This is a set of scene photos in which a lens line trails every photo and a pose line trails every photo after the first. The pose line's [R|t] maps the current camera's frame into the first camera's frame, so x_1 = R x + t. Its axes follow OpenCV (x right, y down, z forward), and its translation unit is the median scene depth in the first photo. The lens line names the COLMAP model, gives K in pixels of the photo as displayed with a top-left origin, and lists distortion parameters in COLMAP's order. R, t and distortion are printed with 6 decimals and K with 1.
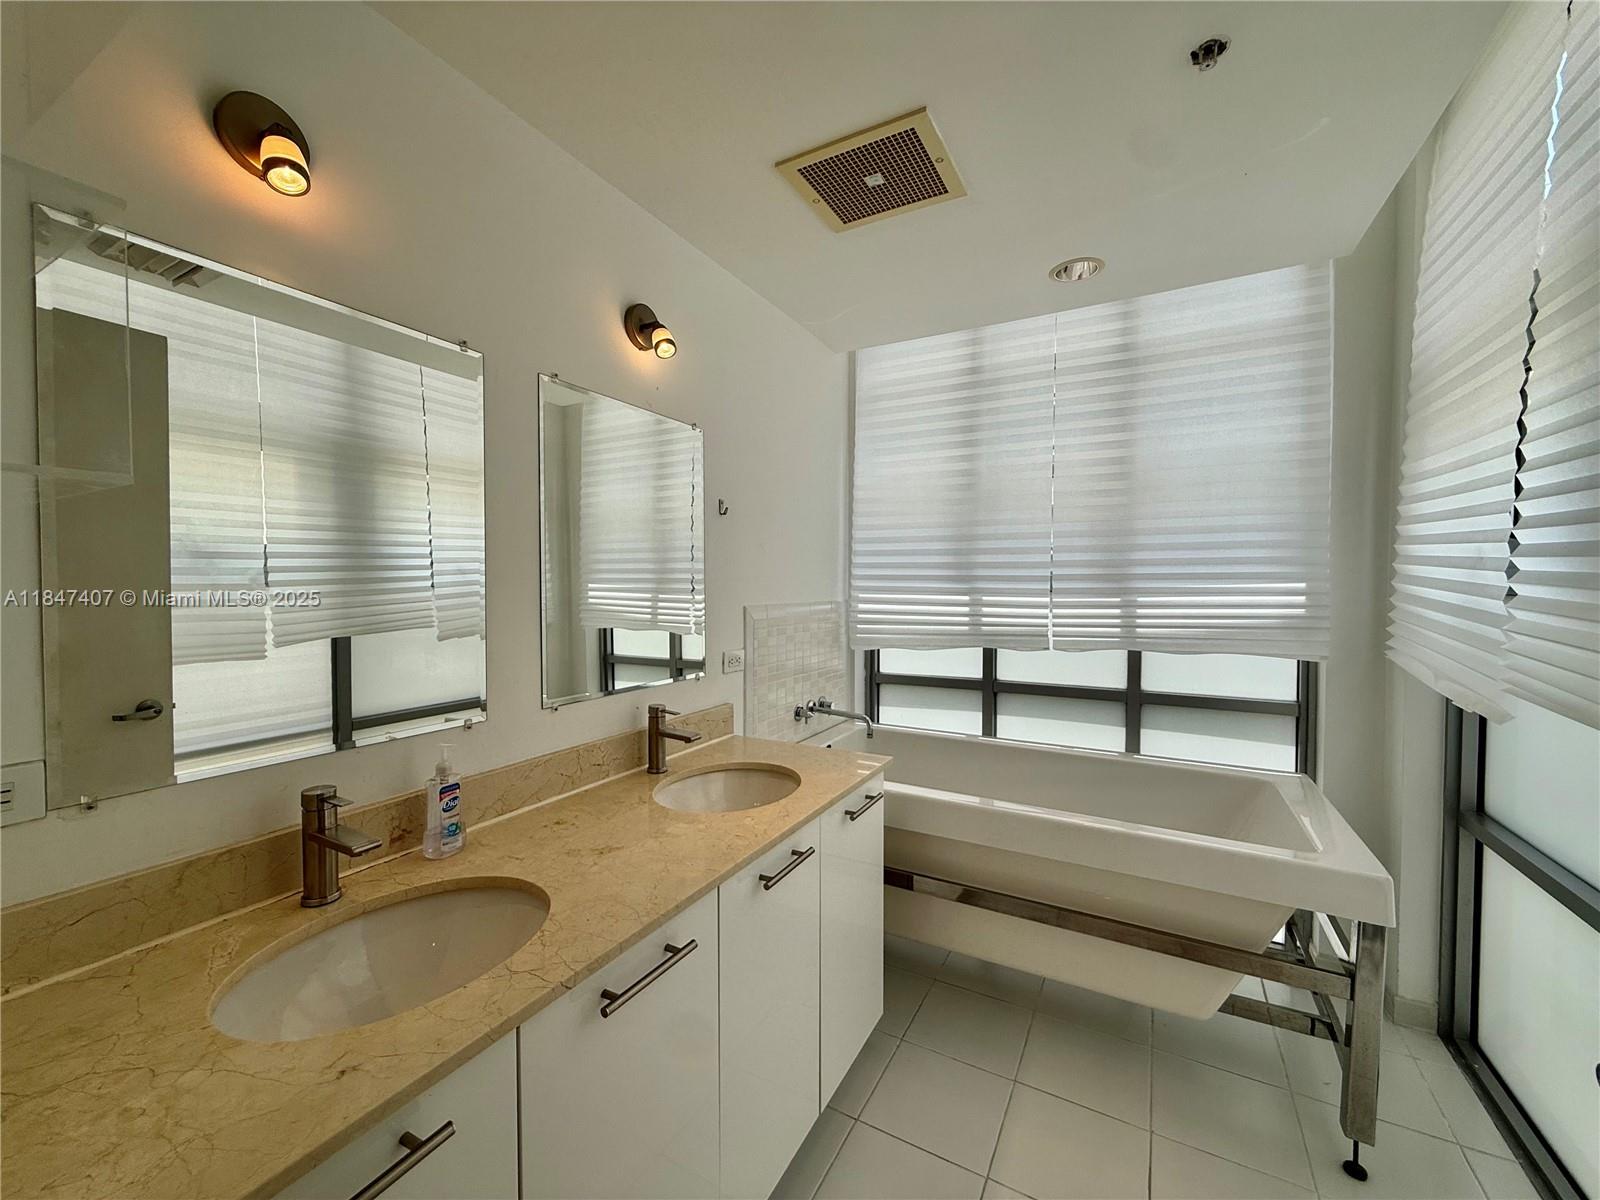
lens RADIAL K [[644.6, 0, 794.1], [0, 644.6, 601.2], [0, 0, 1]] dist [-0.002434, -0.000517]
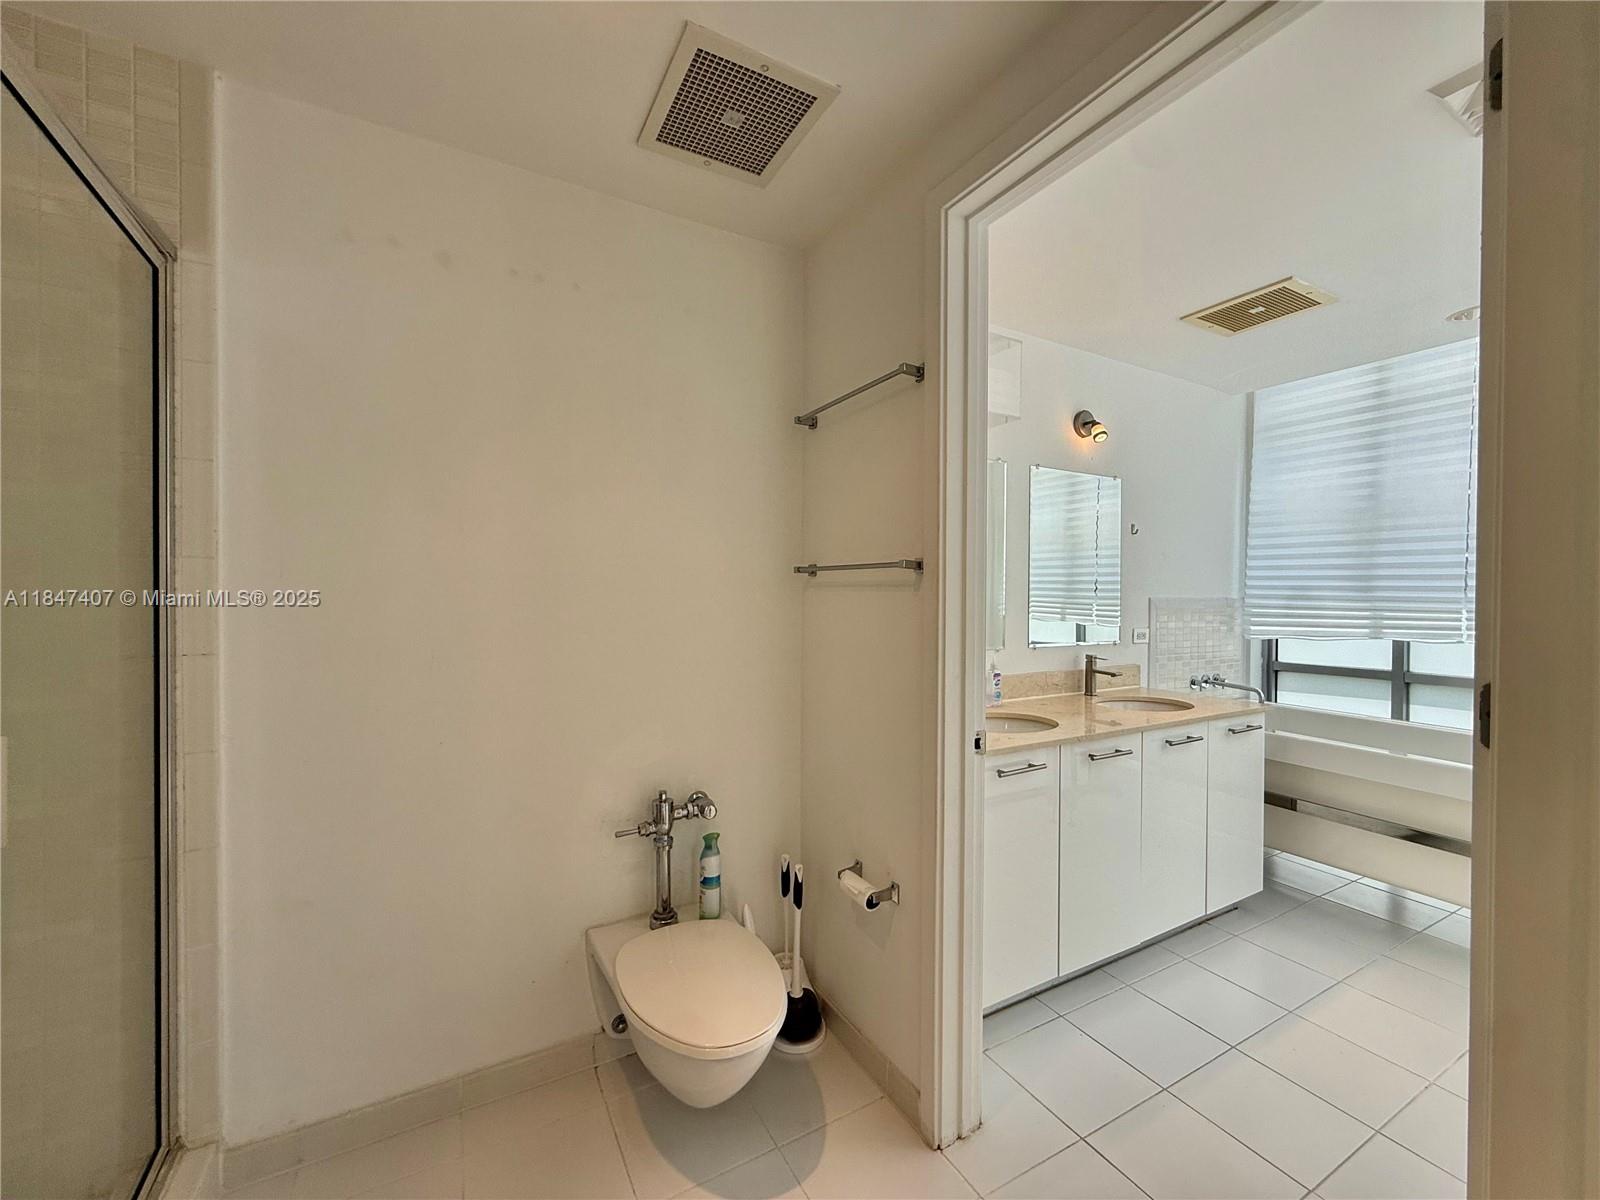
lens RADIAL K [[644.6, 0, 794.1], [0, 644.6, 601.2], [0, 0, 1]] dist [-0.002434, -0.000517]
pose [[0.849704, 0.012481, -0.527112, 0.004232], [-0.018188, 0.999819, -0.005645, 0.032077], [0.526946, 0.014384, 0.849777, -0.515324]]
